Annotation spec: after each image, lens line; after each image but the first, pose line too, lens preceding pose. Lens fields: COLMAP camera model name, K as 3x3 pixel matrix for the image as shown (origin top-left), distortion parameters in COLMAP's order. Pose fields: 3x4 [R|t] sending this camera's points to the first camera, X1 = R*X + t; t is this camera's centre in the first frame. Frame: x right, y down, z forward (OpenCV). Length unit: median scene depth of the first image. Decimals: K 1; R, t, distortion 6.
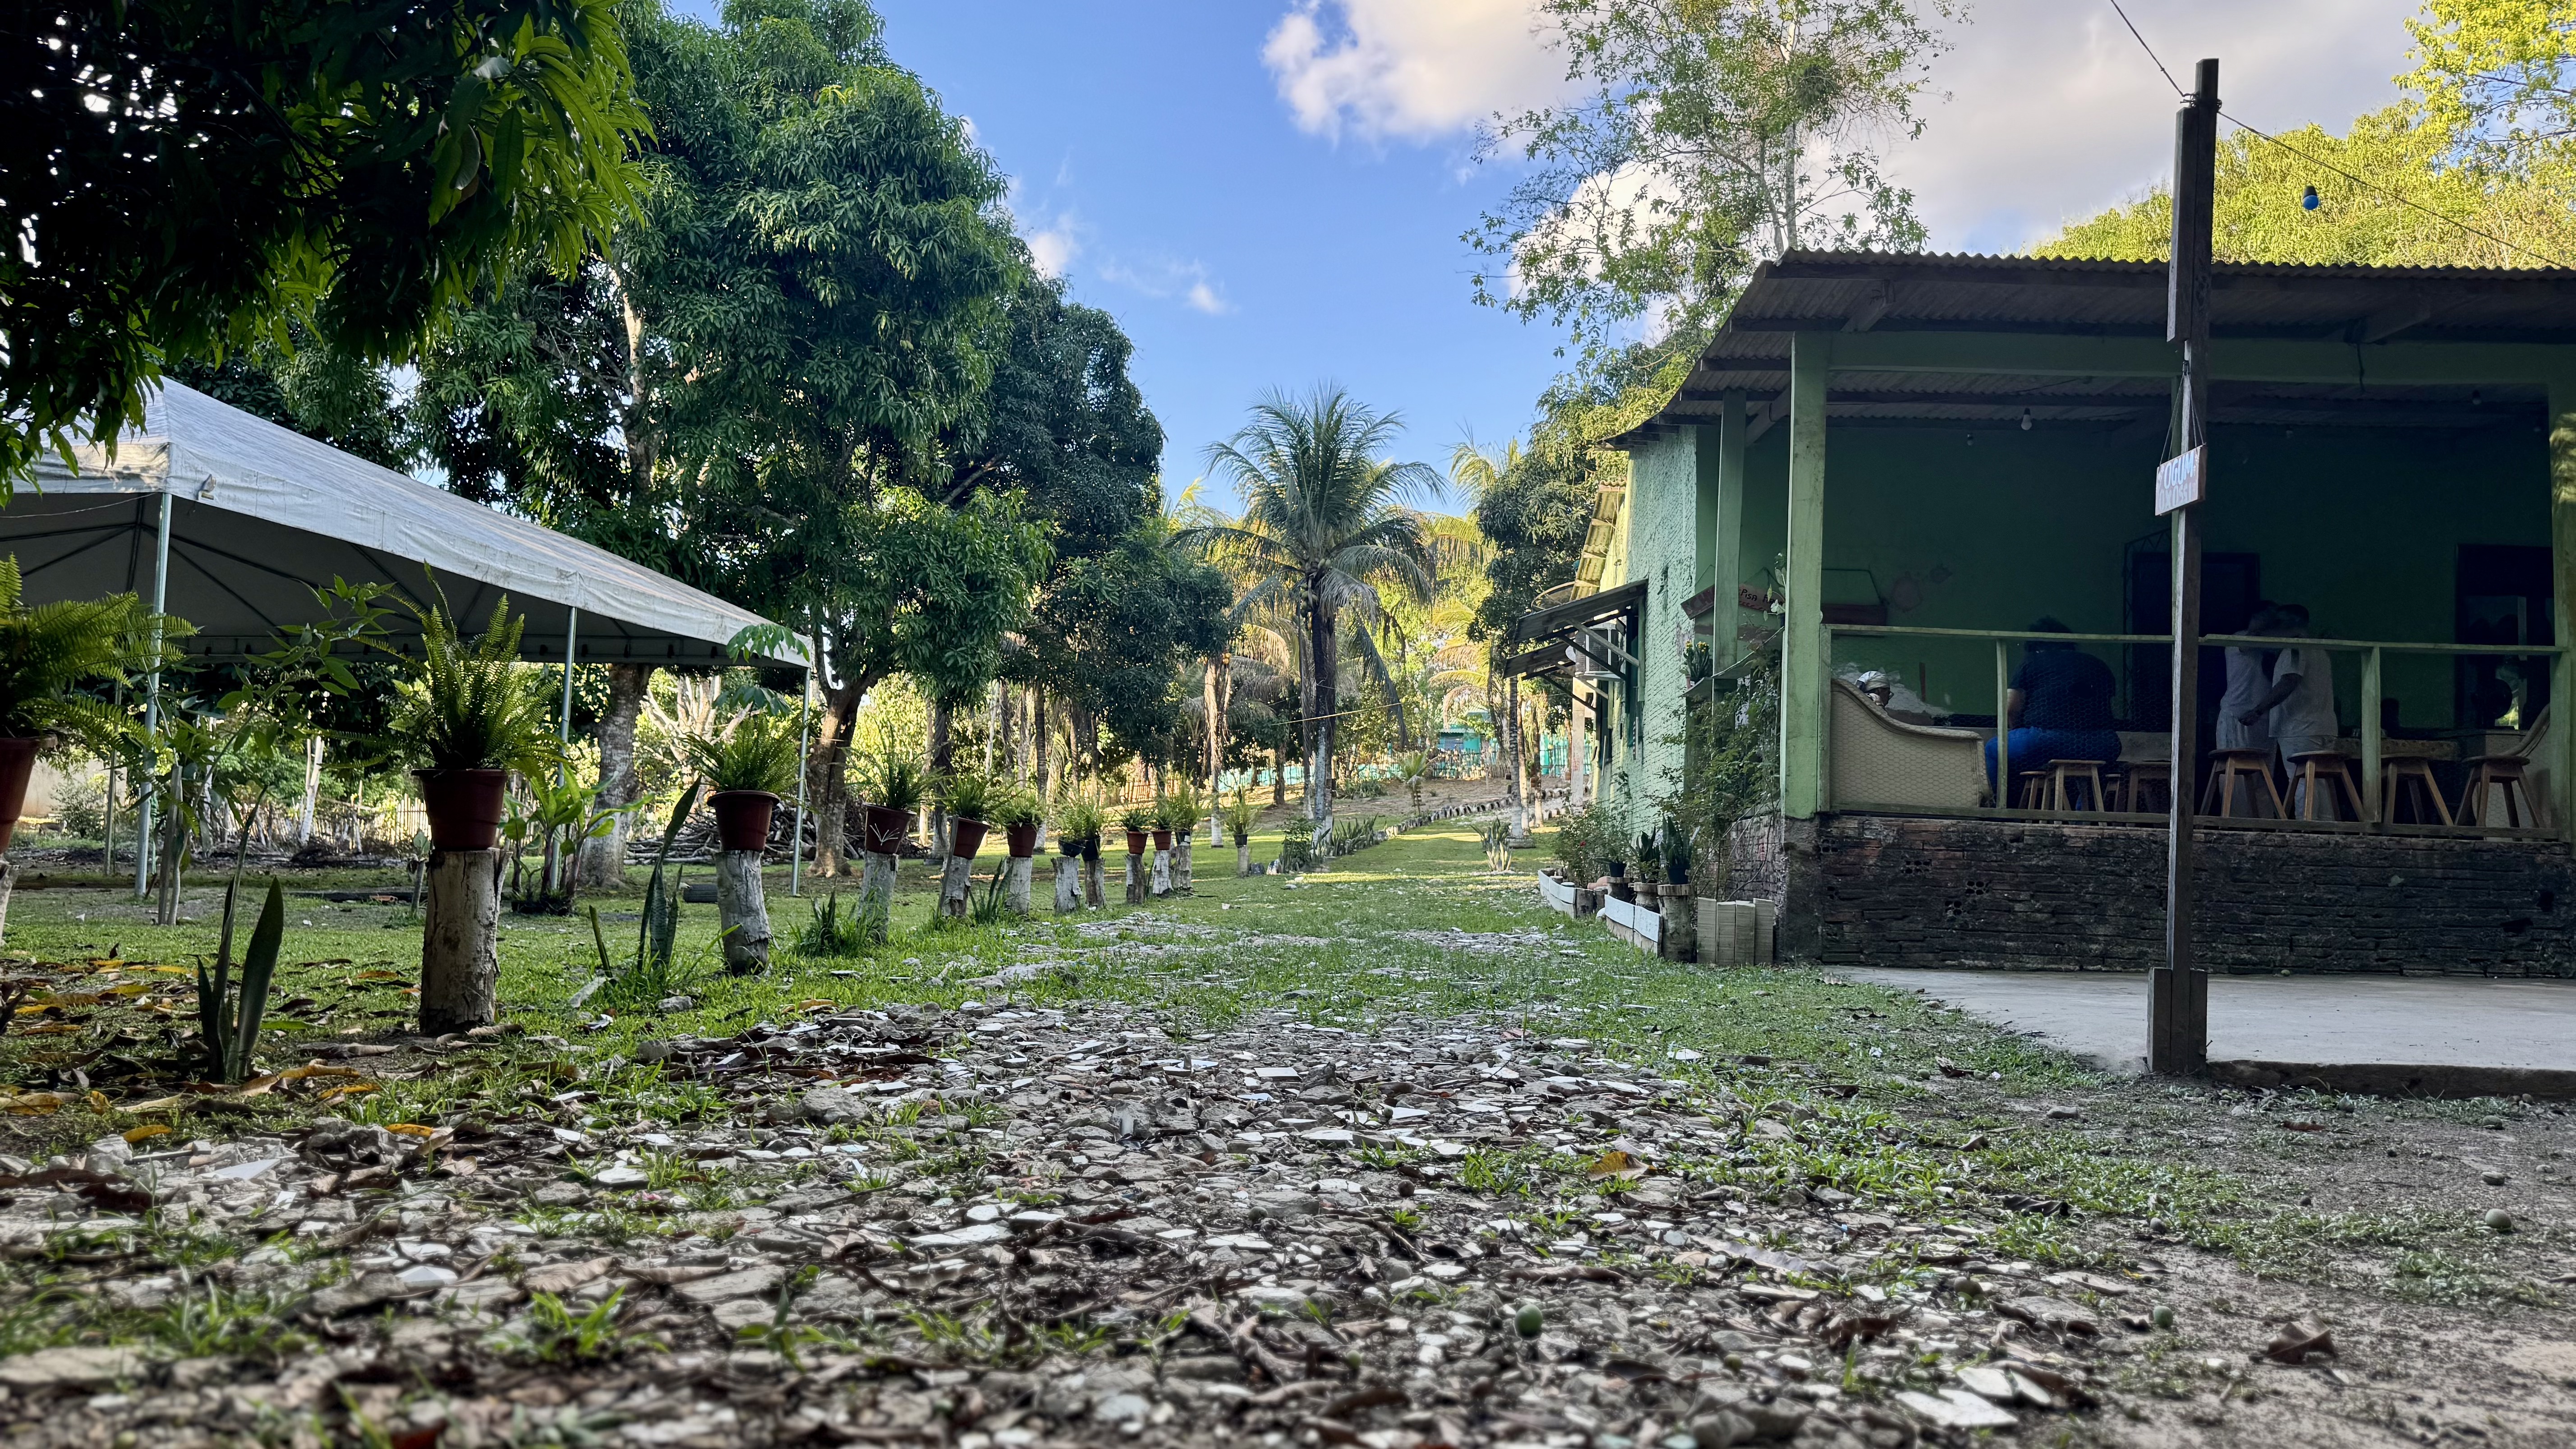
lens RADIAL K [[1794.5, 0, 1299.5], [0, 1794.5, 732.3], [0, 0, 1]] dist [0.126437, -0.193392]
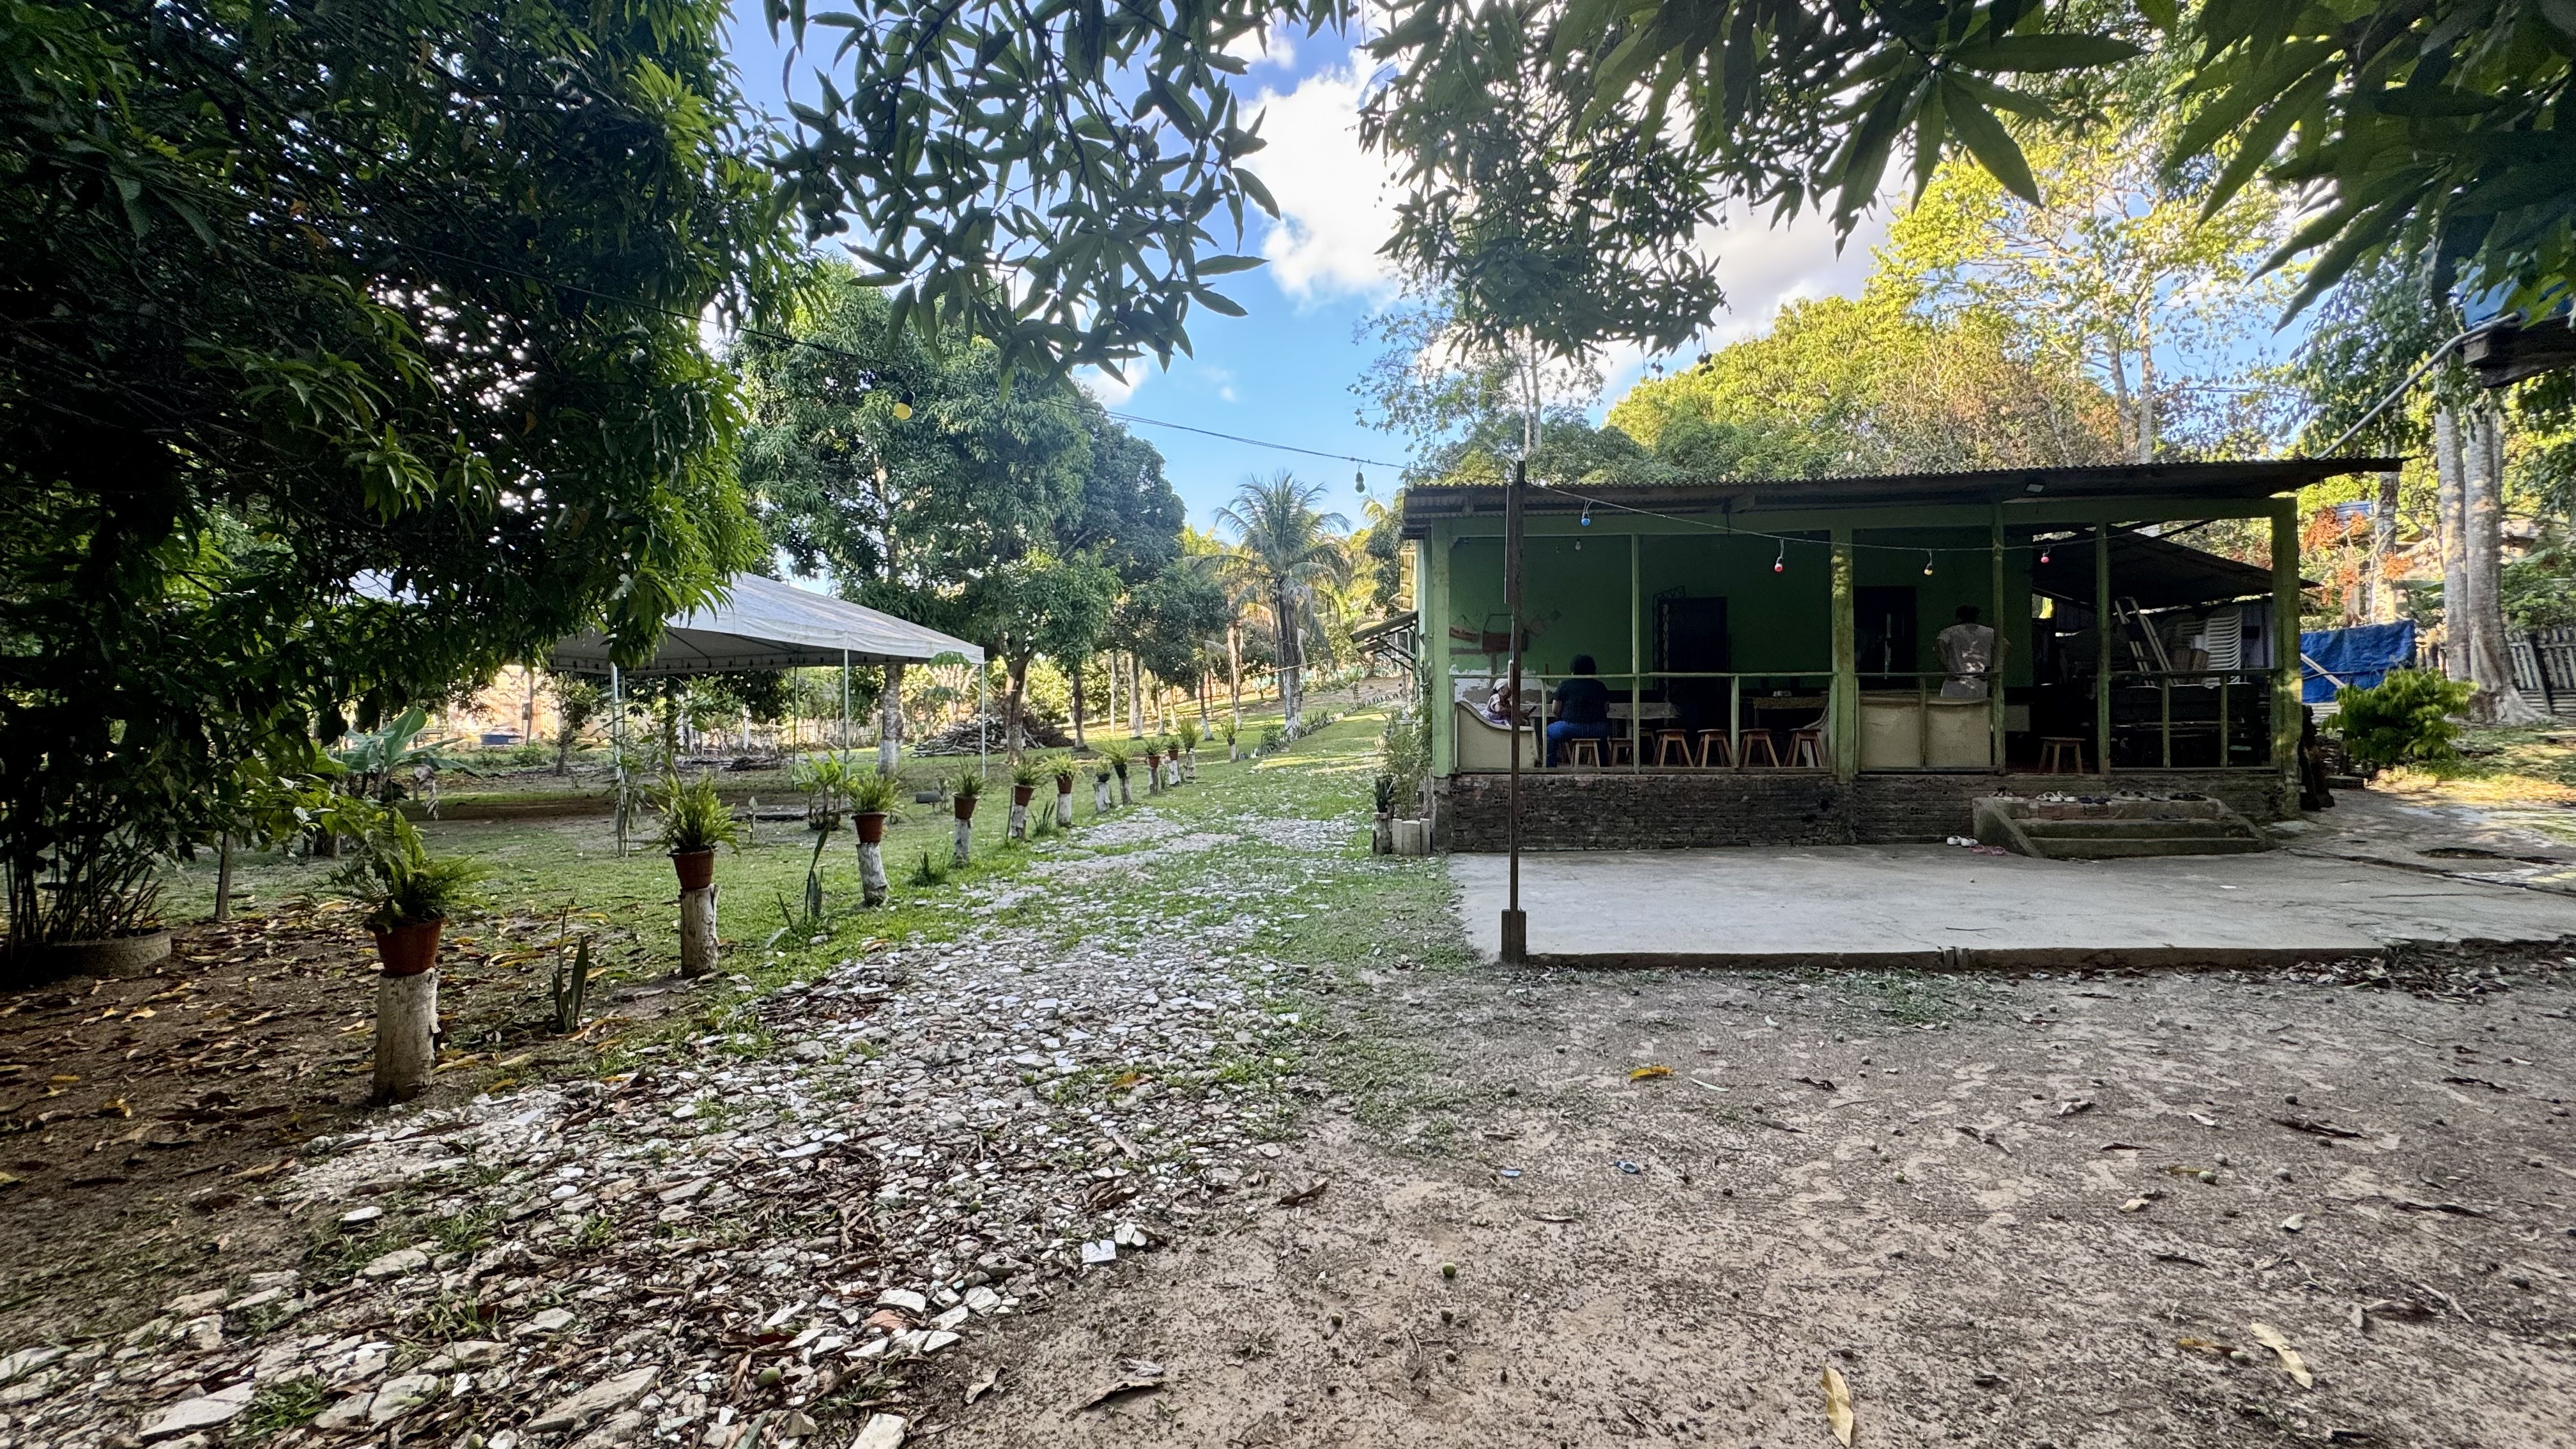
lens RADIAL K [[1032.1, 0, 1288.0], [0, 1032.1, 724.5], [0, 0, 1]] dist [0.000249, 0.000358]
pose [[0.998640, -0.044628, -0.026969, 0.107139], [0.046644, 0.995749, 0.079426, -0.074920], [0.023310, -0.080576, 0.996476, -0.063096]]
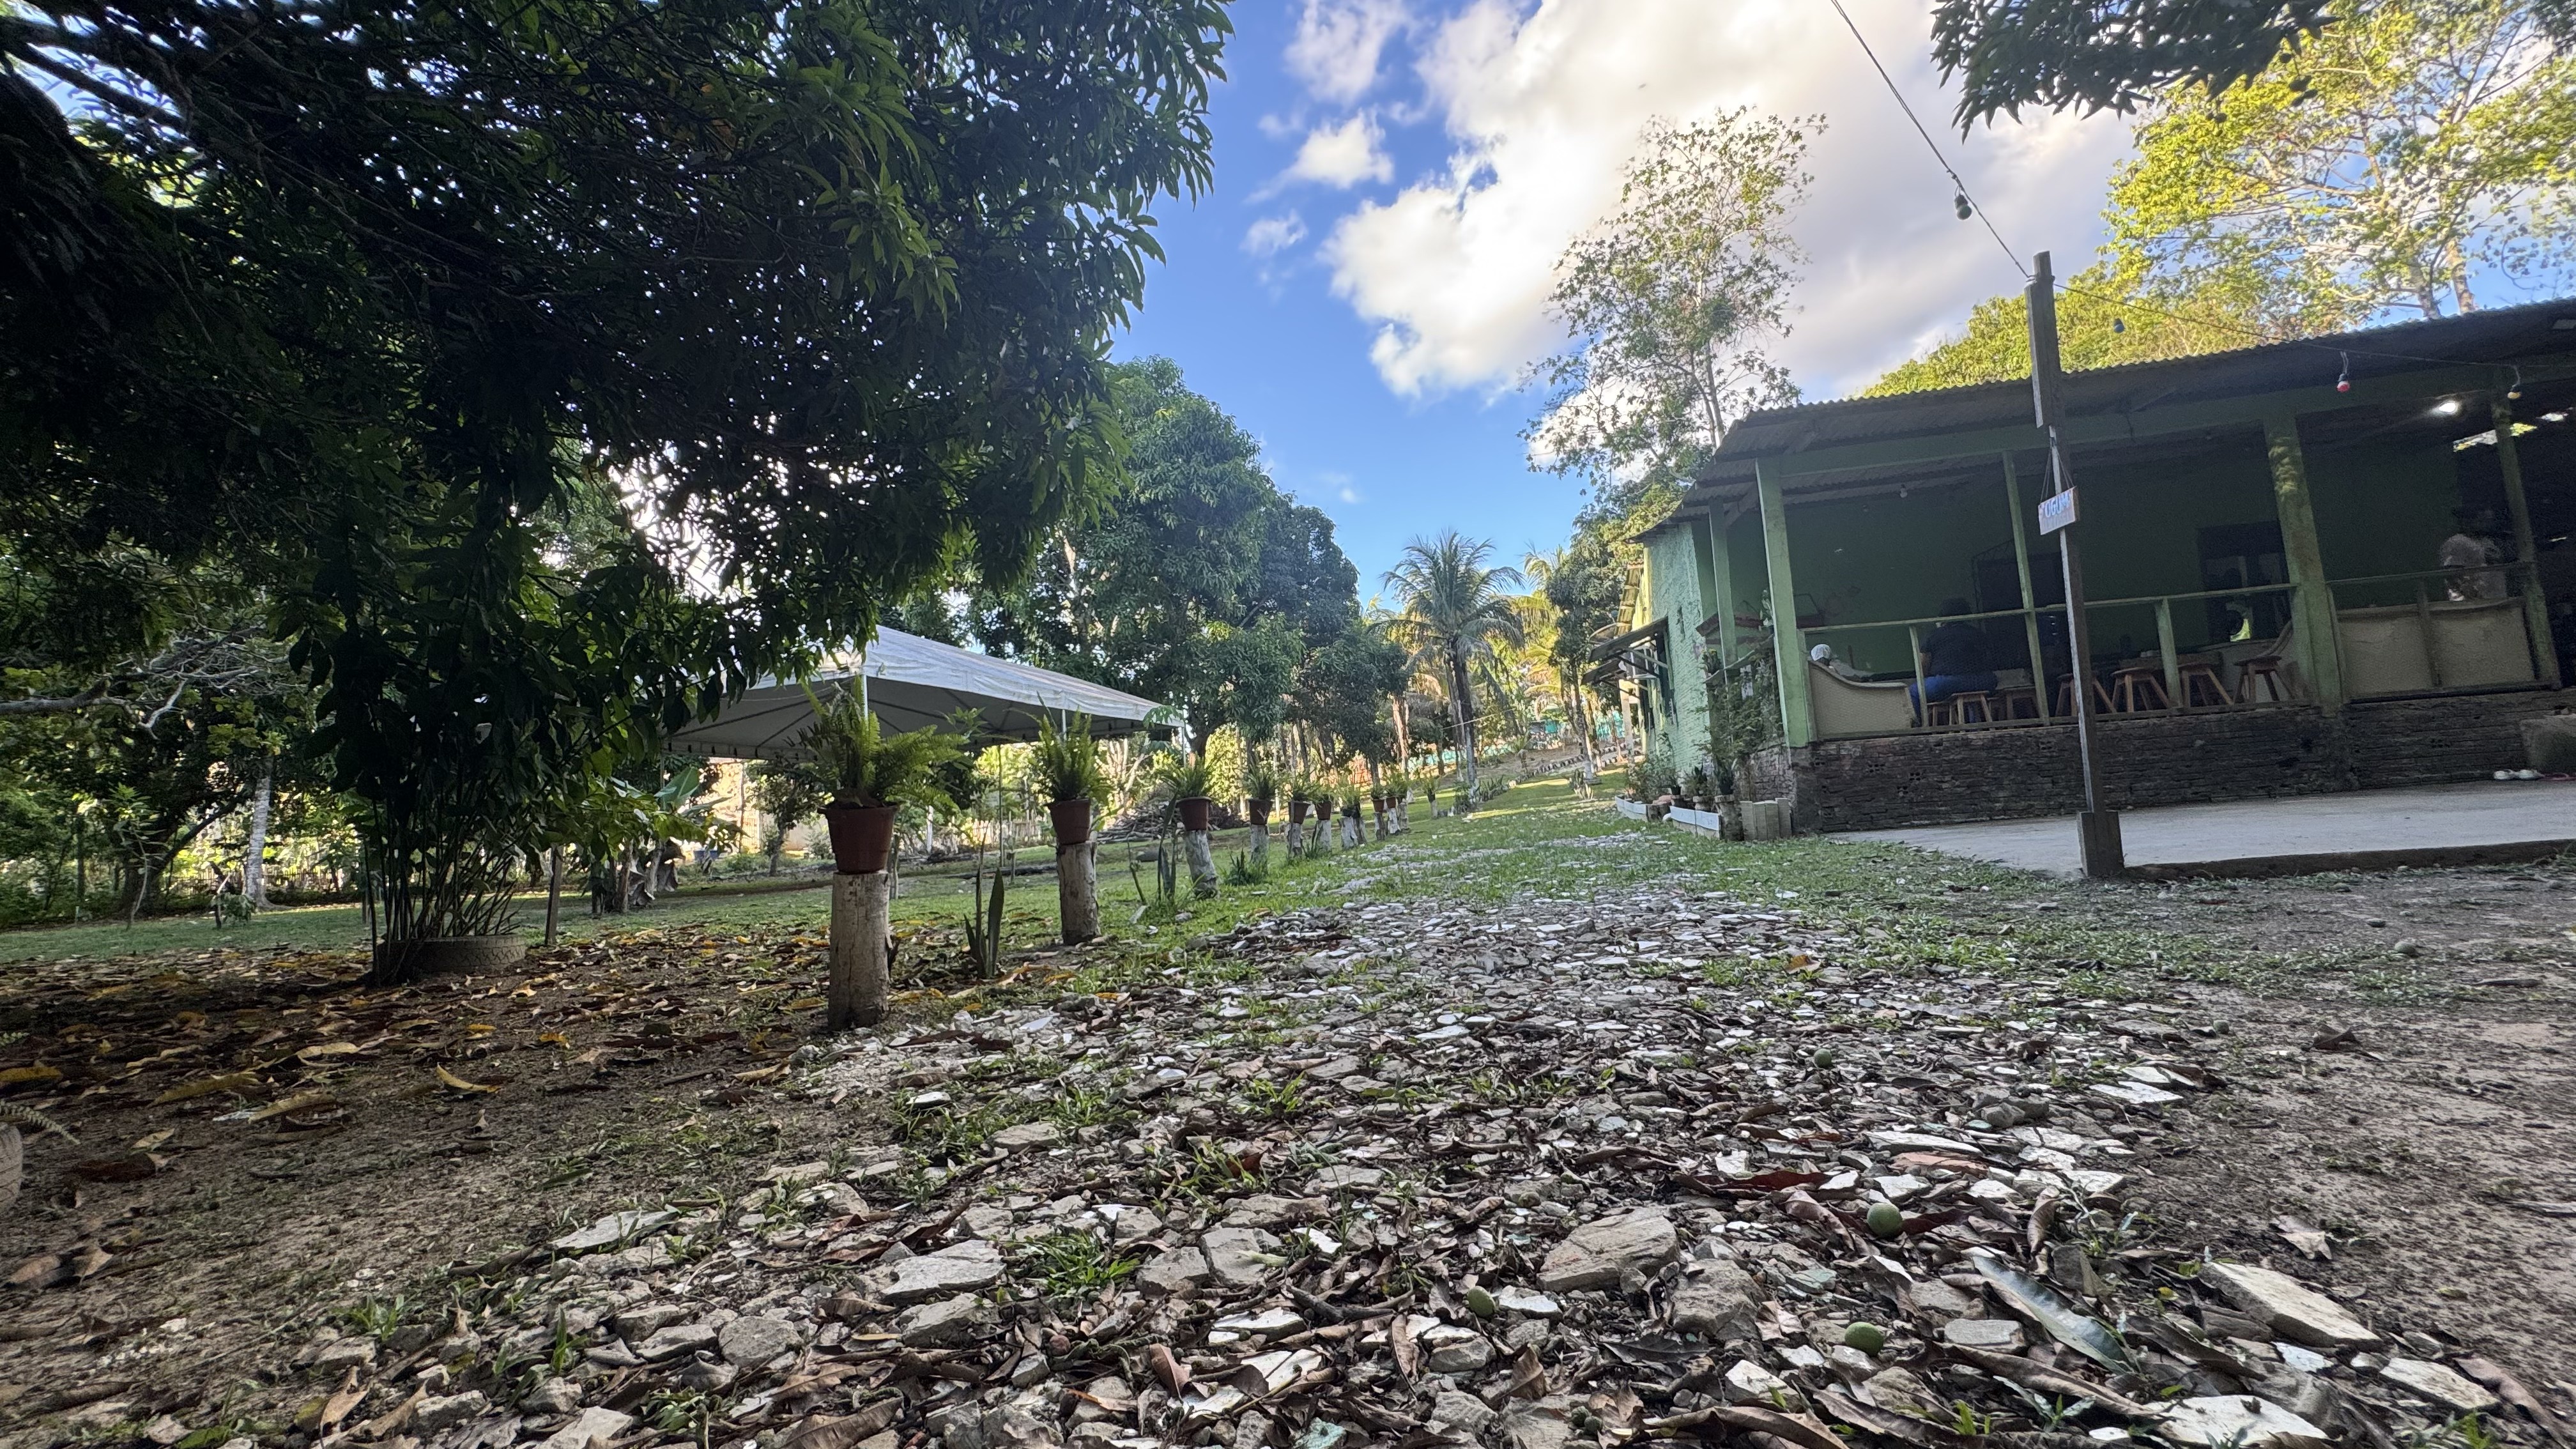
lens RADIAL K [[1032.1, 0, 1288.0], [0, 1032.1, 724.5], [0, 0, 1]] dist [0.000249, 0.000358]
pose [[0.982352, -0.116465, -0.146357, -0.030761], [0.114038, 0.993165, -0.024892, -0.002052], [0.148256, 0.007762, 0.988919, -0.001269]]
